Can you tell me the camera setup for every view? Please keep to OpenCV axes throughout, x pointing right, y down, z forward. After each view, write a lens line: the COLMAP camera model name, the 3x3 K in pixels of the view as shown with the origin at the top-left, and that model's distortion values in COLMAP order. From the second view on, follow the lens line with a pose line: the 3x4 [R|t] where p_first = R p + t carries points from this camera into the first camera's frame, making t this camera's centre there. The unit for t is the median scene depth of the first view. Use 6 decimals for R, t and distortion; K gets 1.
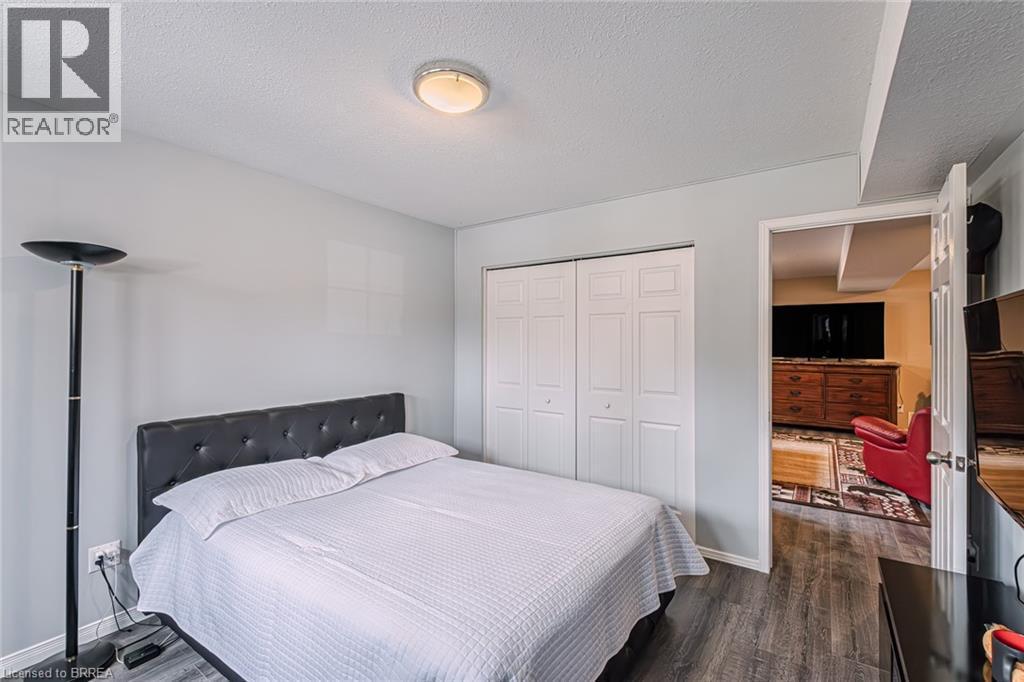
lens RADIAL K [[444.5, 0, 514.9], [0, 444.5, 338.0], [0, 0, 1]] dist [0.007911, -0.008020]
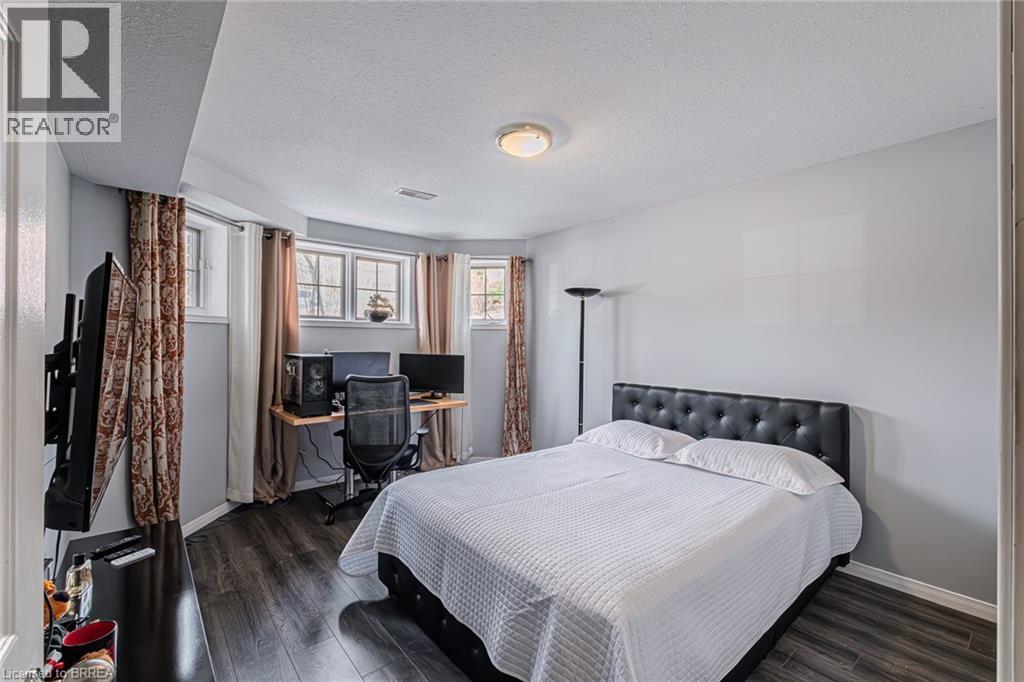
lens RADIAL K [[444.5, 0, 514.9], [0, 444.5, 338.0], [0, 0, 1]] dist [0.007911, -0.008020]
pose [[-0.249345, 0.018776, -0.968233, 0.740605], [0.018347, 0.999724, 0.014662, -0.009766], [0.968241, -0.014109, -0.249621, 0.815231]]
